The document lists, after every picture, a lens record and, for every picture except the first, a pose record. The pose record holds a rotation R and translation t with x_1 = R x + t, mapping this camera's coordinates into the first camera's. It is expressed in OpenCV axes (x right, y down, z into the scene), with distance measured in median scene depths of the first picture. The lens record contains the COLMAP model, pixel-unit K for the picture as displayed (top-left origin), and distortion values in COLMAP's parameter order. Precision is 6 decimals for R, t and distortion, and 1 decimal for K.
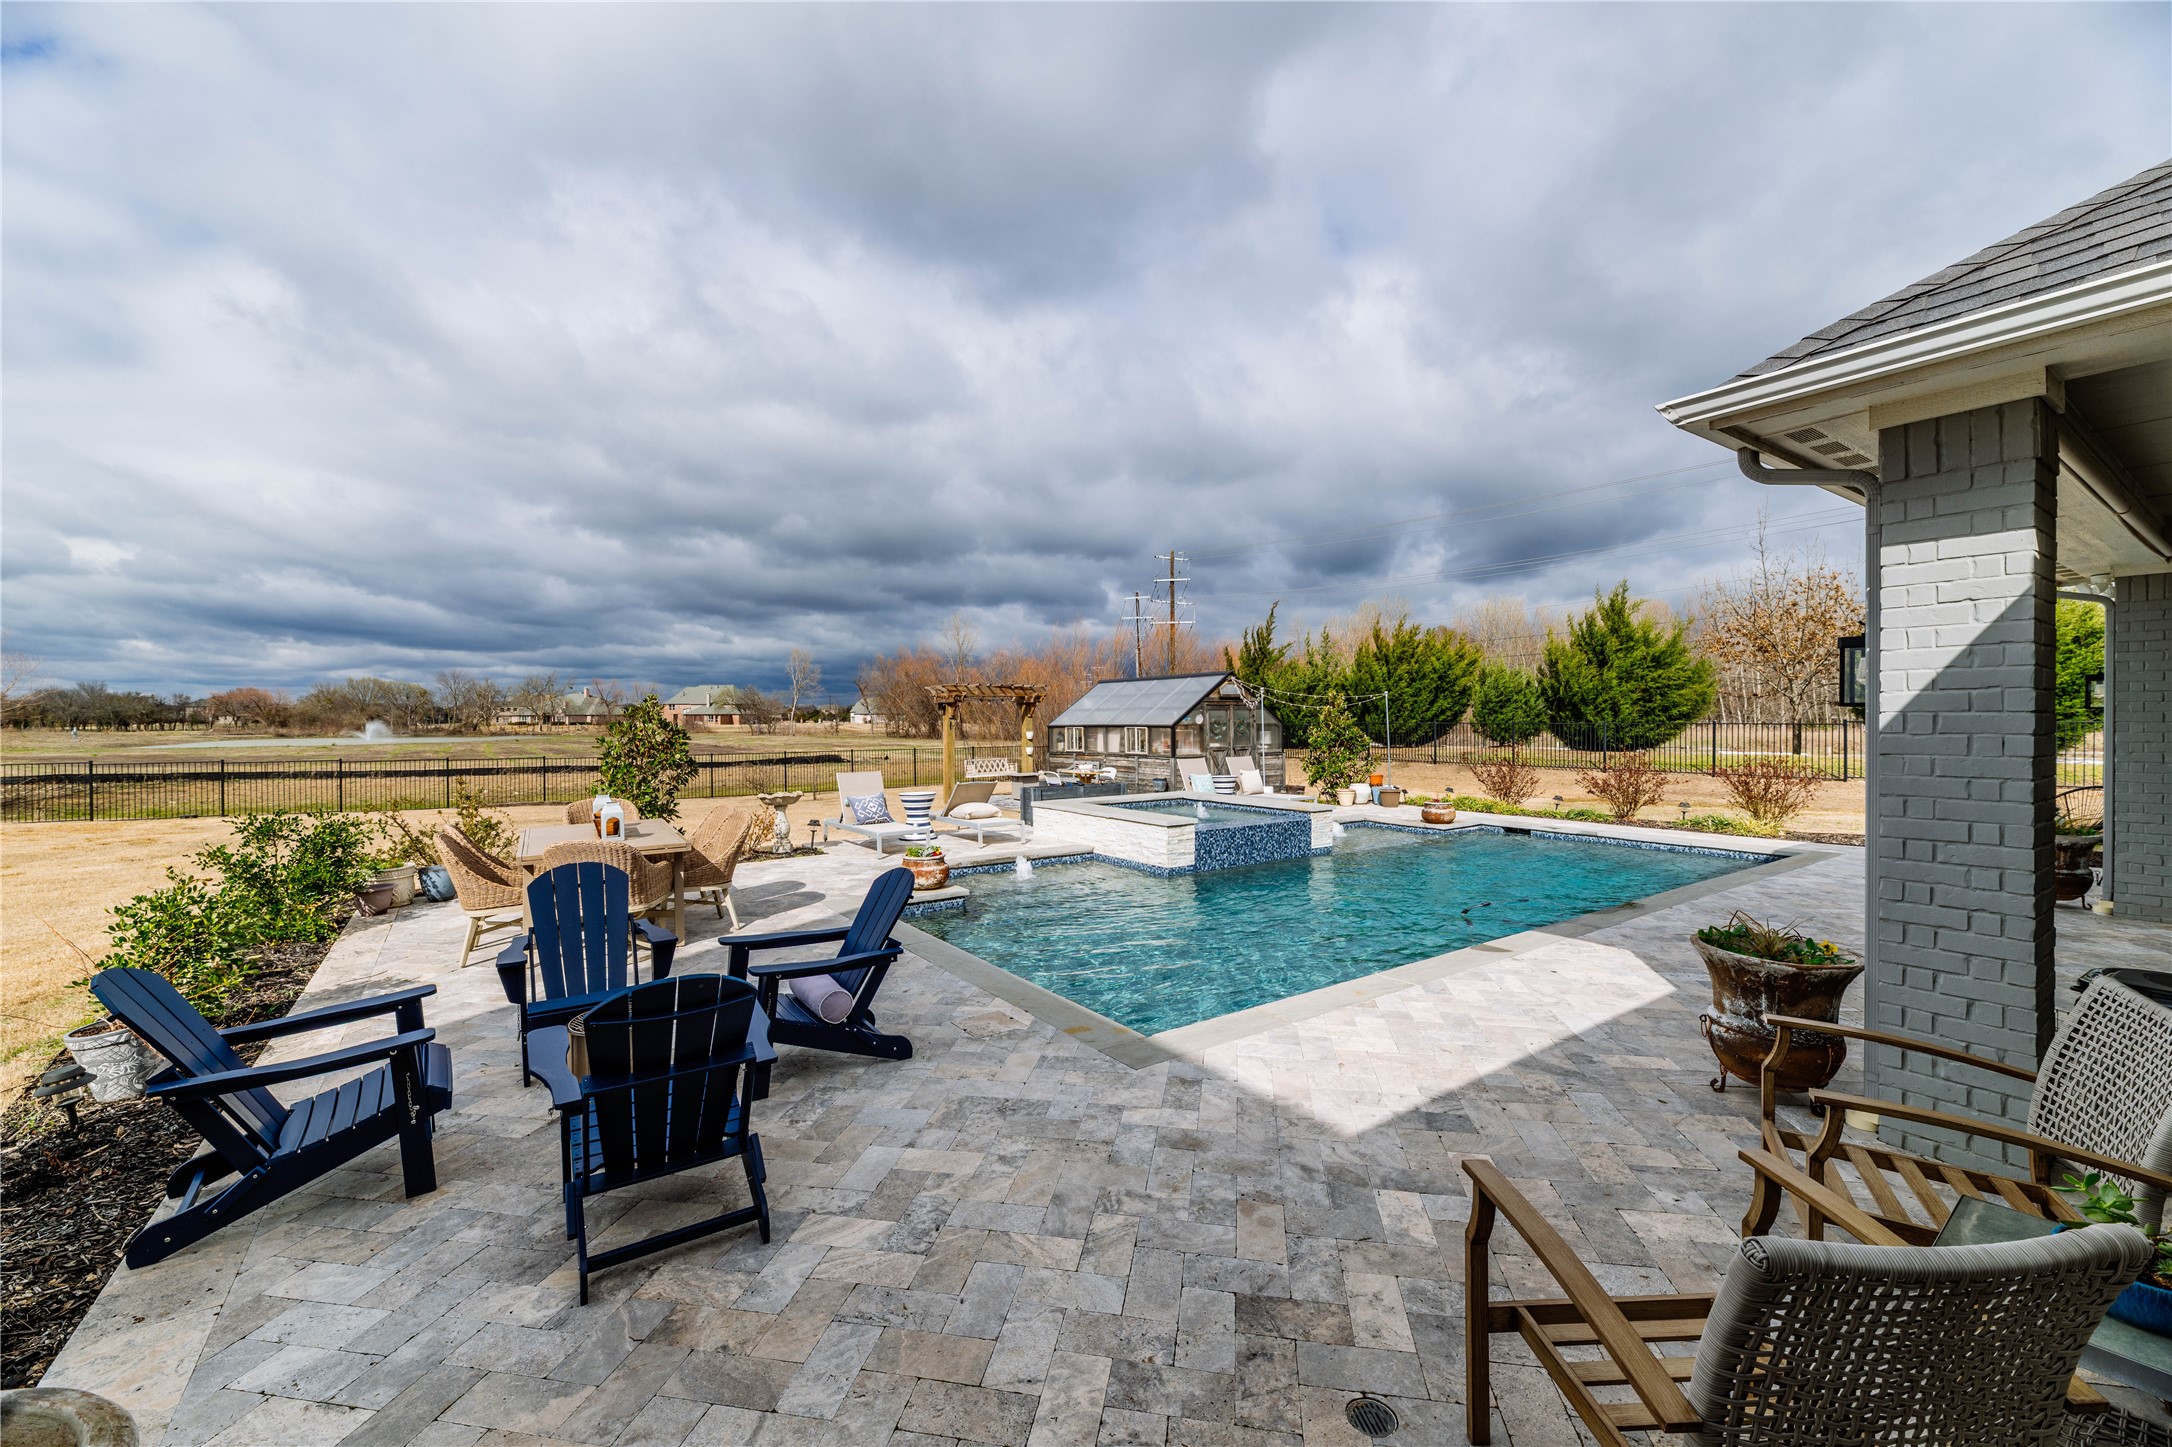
lens RADIAL K [[864.6, 0, 1091.3], [0, 864.6, 726.9], [0, 0, 1]] dist [-0.008190, -0.000178]
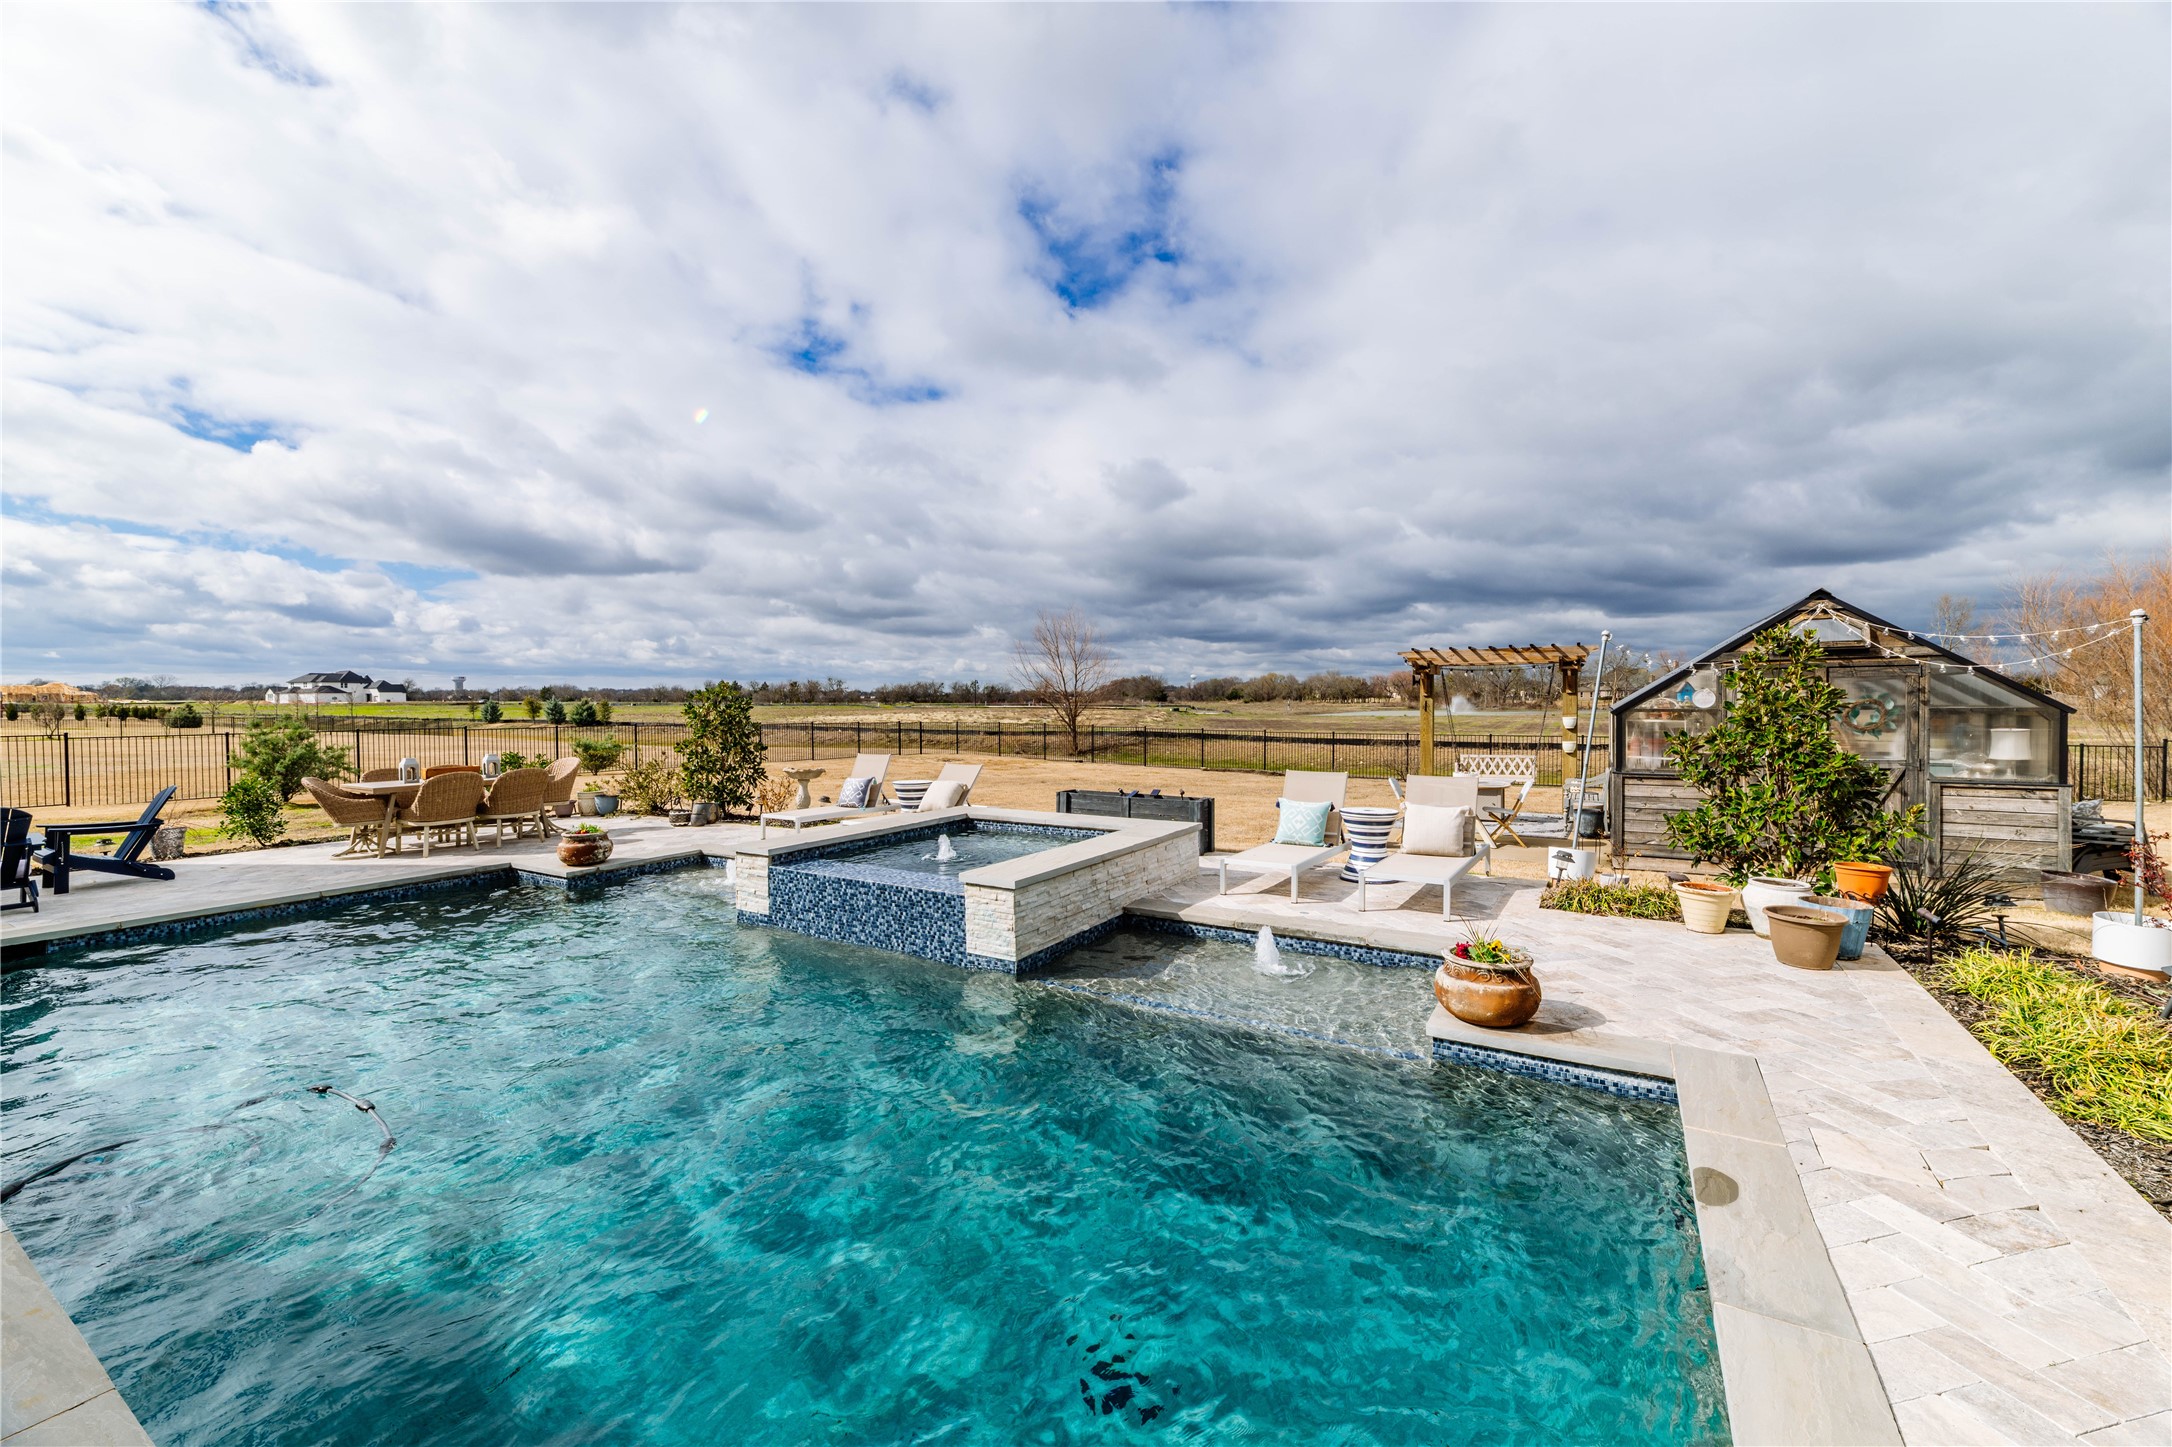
lens RADIAL K [[864.6, 0, 1088.6], [0, 864.6, 715.1], [0, 0, 1]] dist [-0.008190, -0.000178]
pose [[0.392908, 0.017525, -0.919411, 0.379791], [-0.001165, 0.999827, 0.018559, -0.007095], [0.919577, -0.006221, 0.392861, 0.423857]]
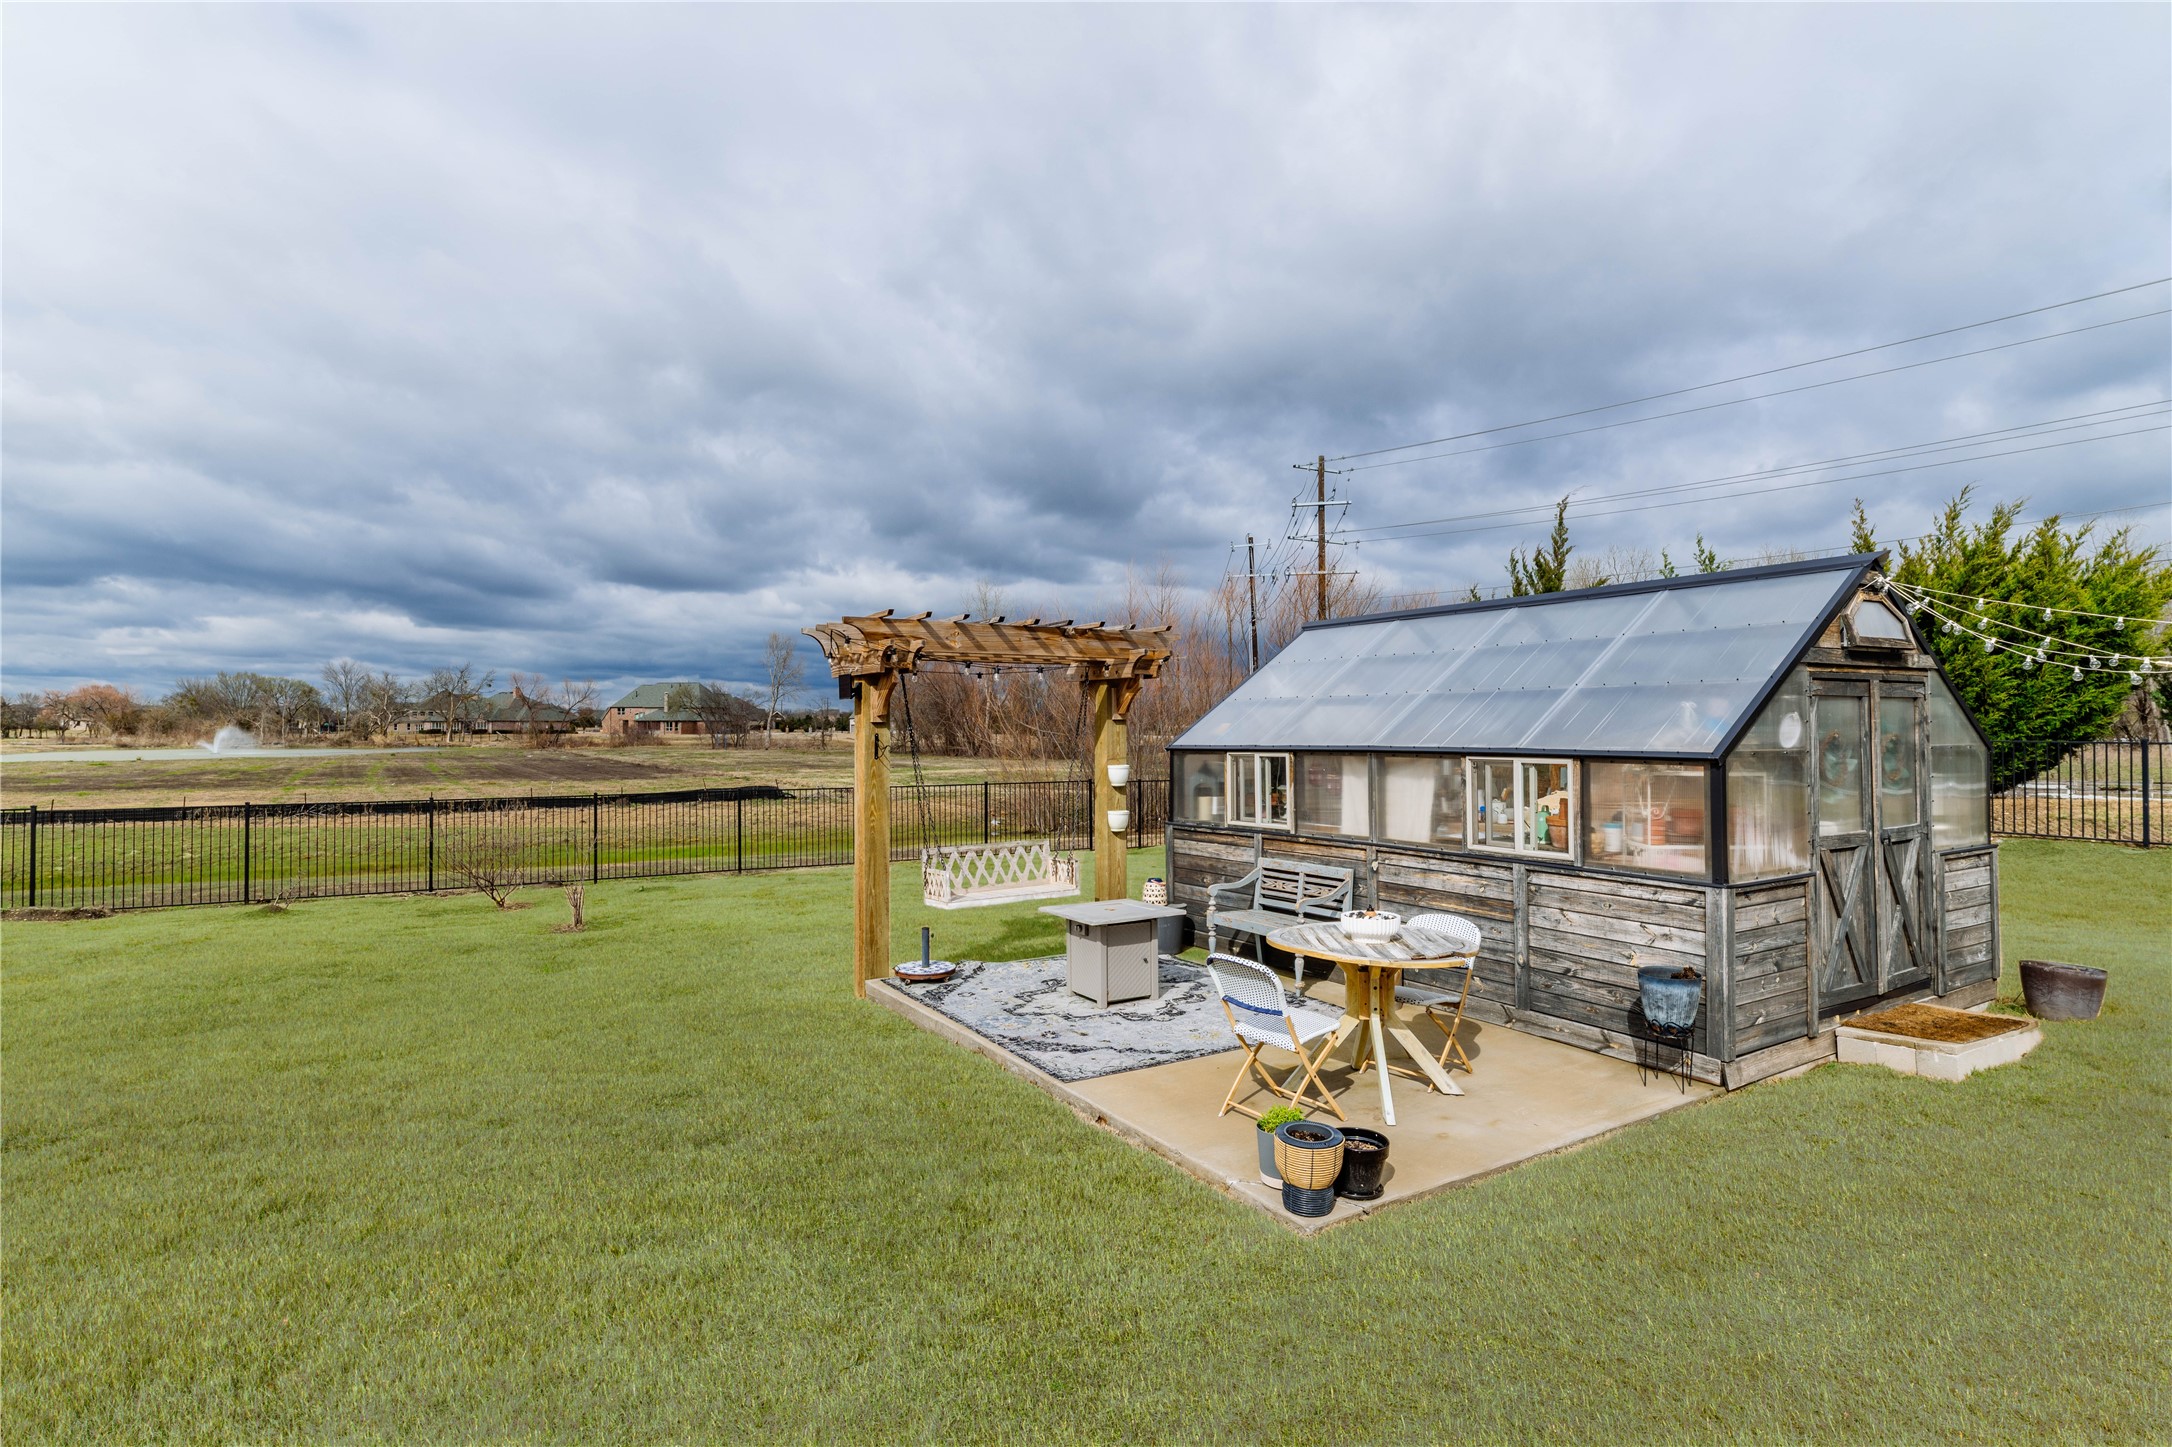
lens RADIAL K [[1144.3, 0, 1084.8], [0, 1144.3, 733.6], [0, 0, 1]] dist [-0.024264, -0.000625]
pose [[0.997515, 0.004678, -0.070295, -0.052722], [-0.005009, 0.999977, -0.004522, -0.004466], [0.070273, 0.004863, 0.997516, 0.548002]]
